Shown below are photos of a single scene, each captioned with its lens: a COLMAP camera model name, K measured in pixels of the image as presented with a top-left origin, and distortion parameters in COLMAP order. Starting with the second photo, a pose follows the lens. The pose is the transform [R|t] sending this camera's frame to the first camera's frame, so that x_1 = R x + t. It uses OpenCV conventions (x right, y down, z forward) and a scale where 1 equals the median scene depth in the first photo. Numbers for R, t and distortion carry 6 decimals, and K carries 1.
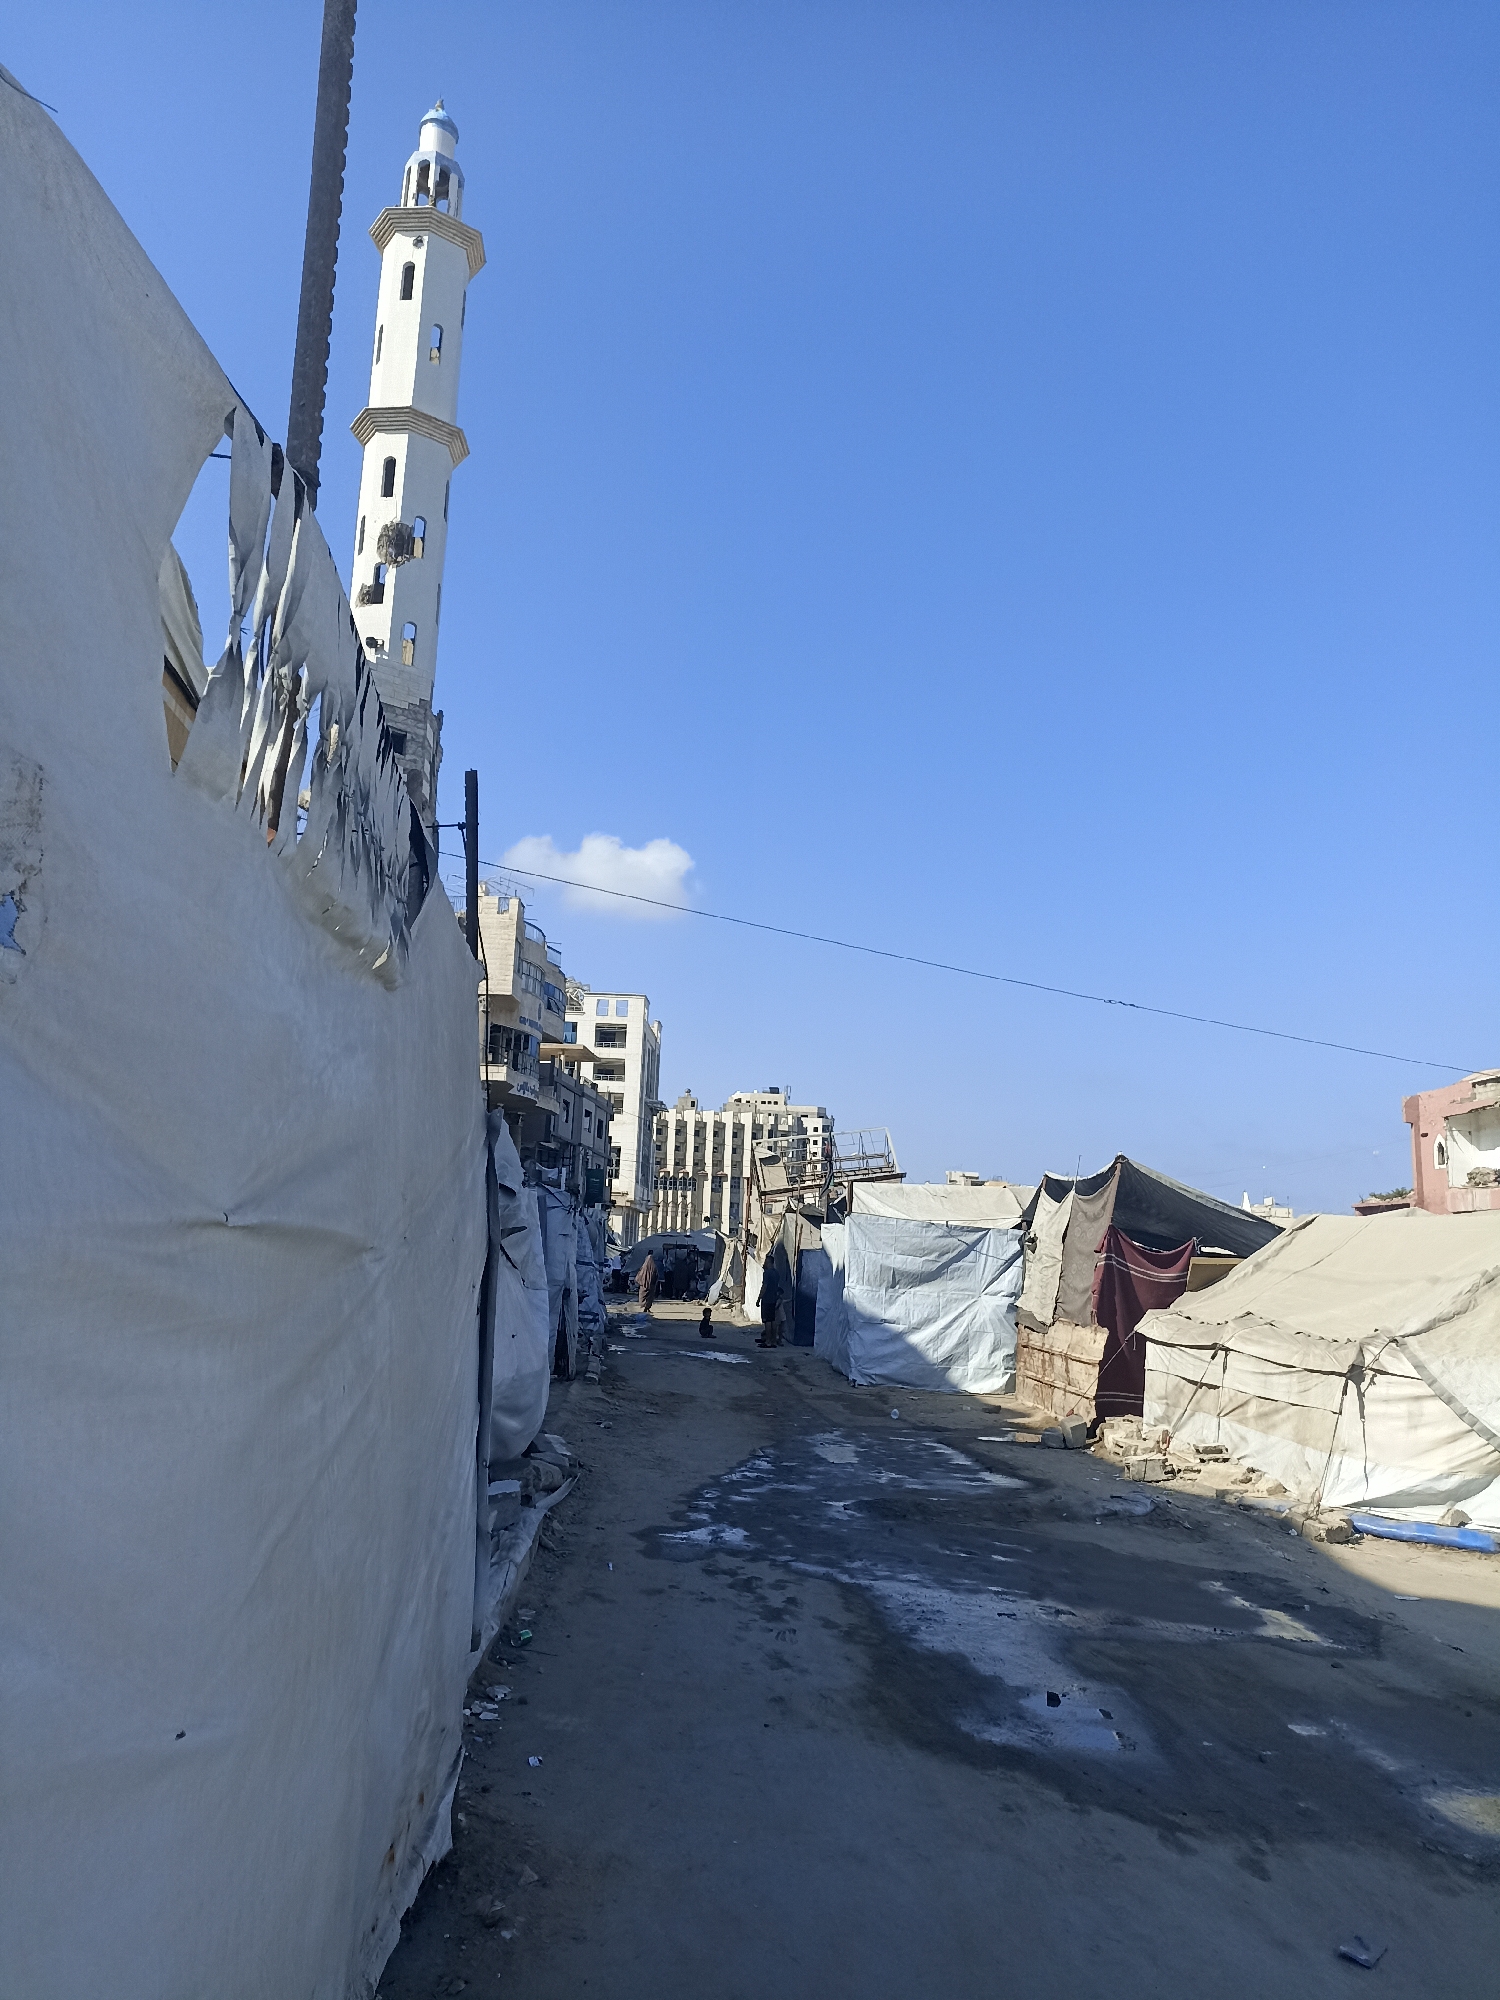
lens RADIAL K [[1478.5, 0, 784.5], [0, 1478.5, 1005.8], [0, 0, 1]] dist [0.081108, 0.001117]
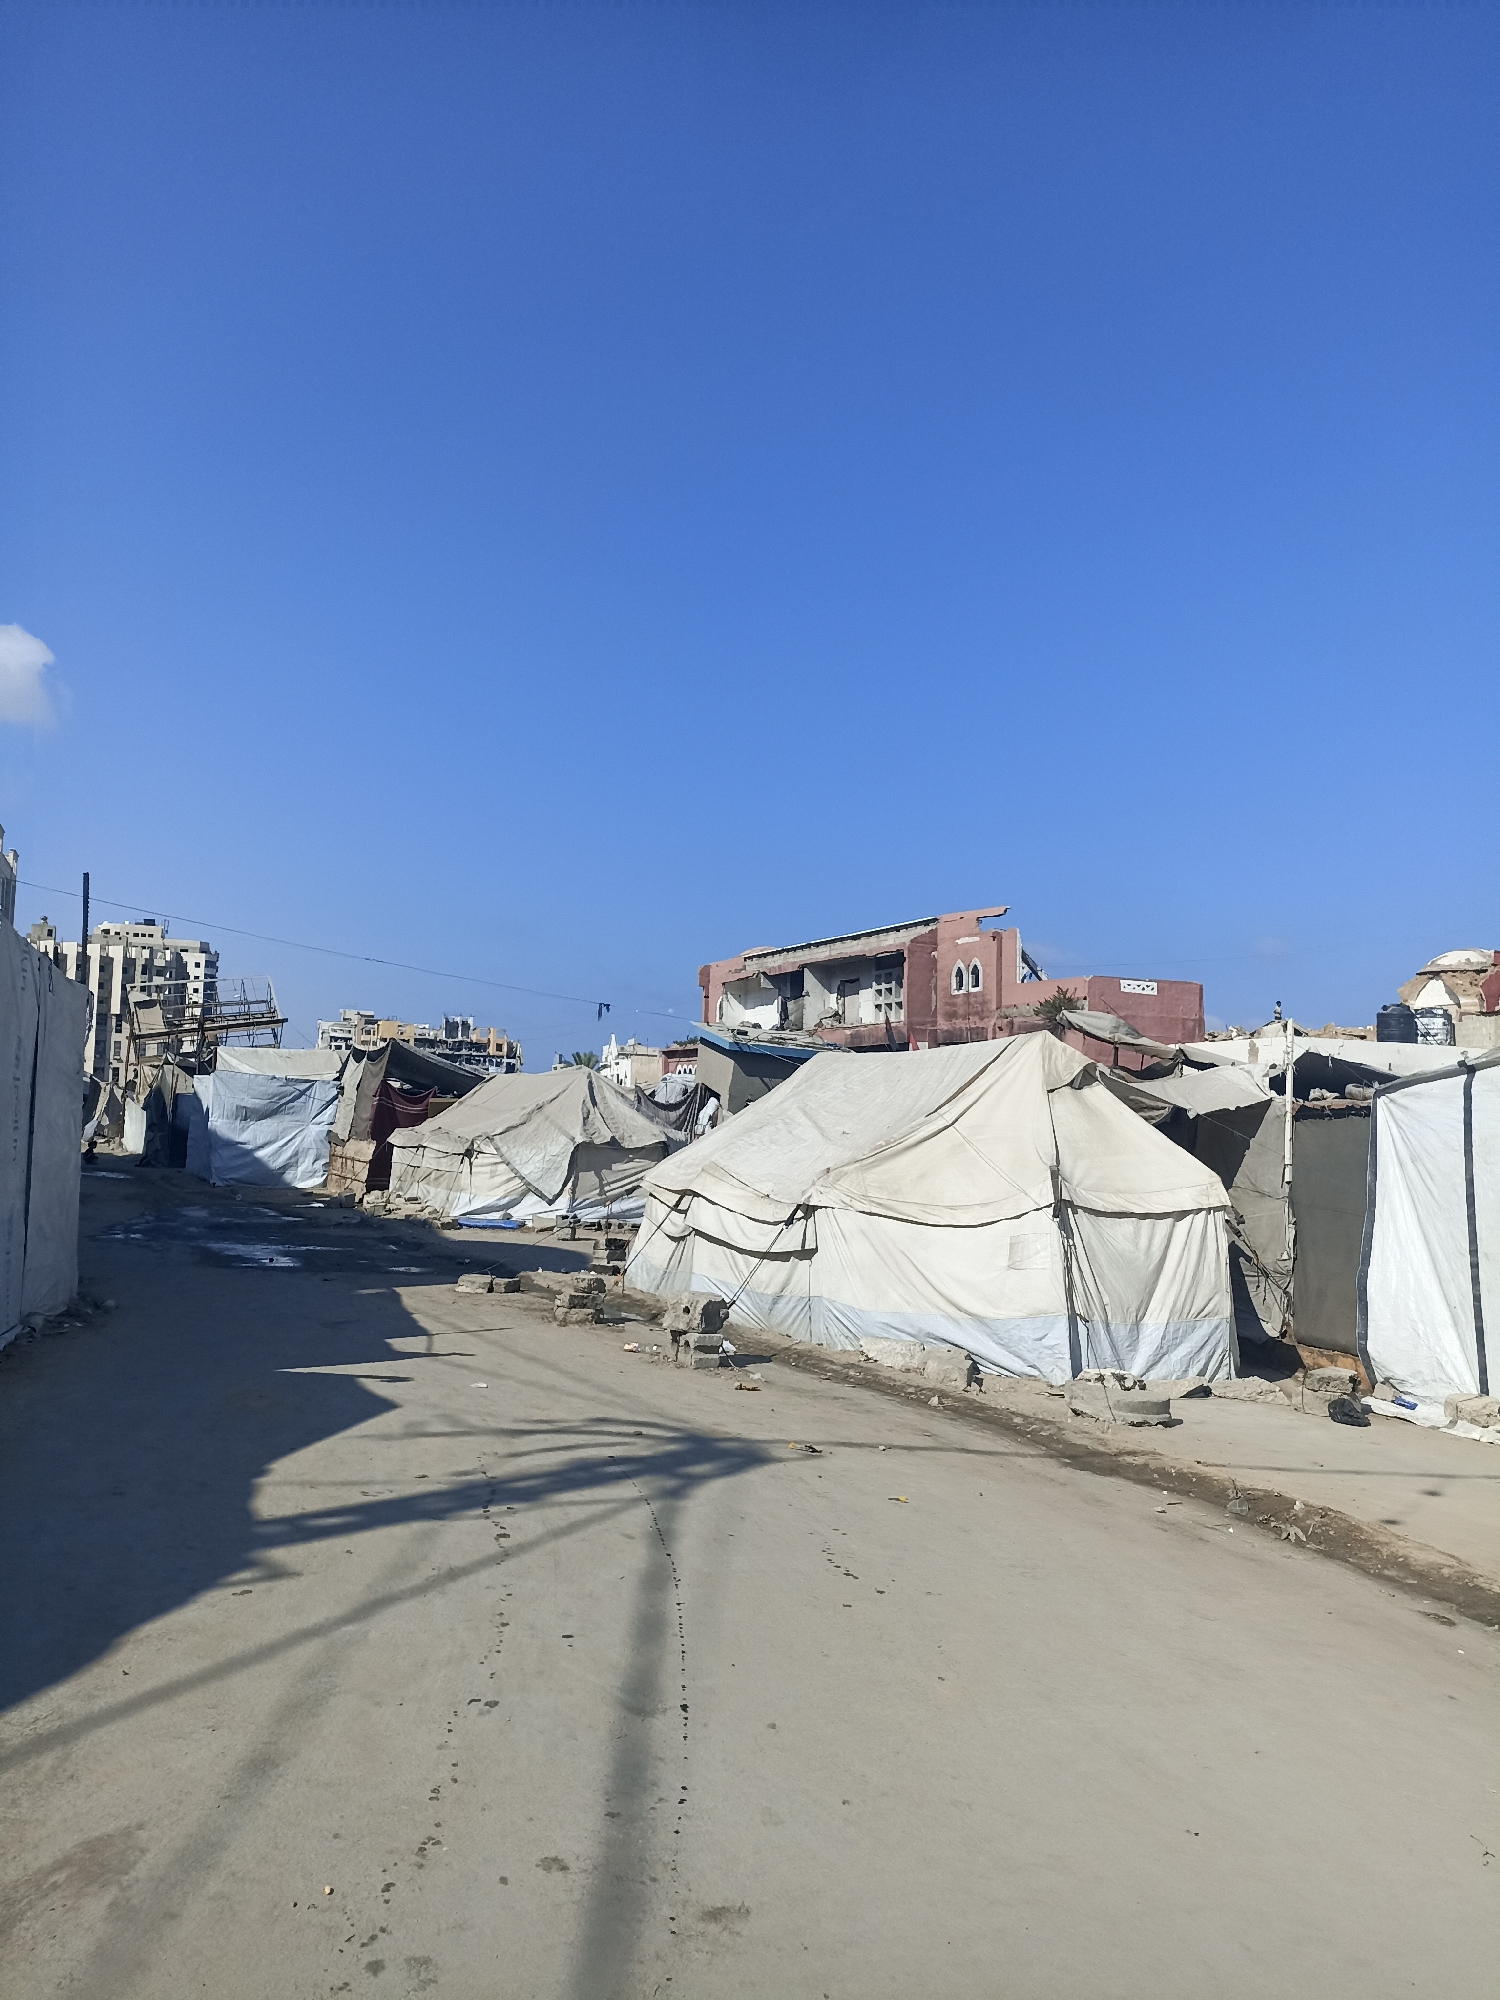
lens RADIAL K [[1478.5, 0, 784.5], [0, 1478.5, 1005.8], [0, 0, 1]] dist [0.081108, 0.001117]
pose [[0.922939, 0.015502, 0.384633, -0.002807], [-0.057475, 0.993538, 0.097869, -0.056960], [-0.380631, -0.112434, 0.917867, -0.317733]]
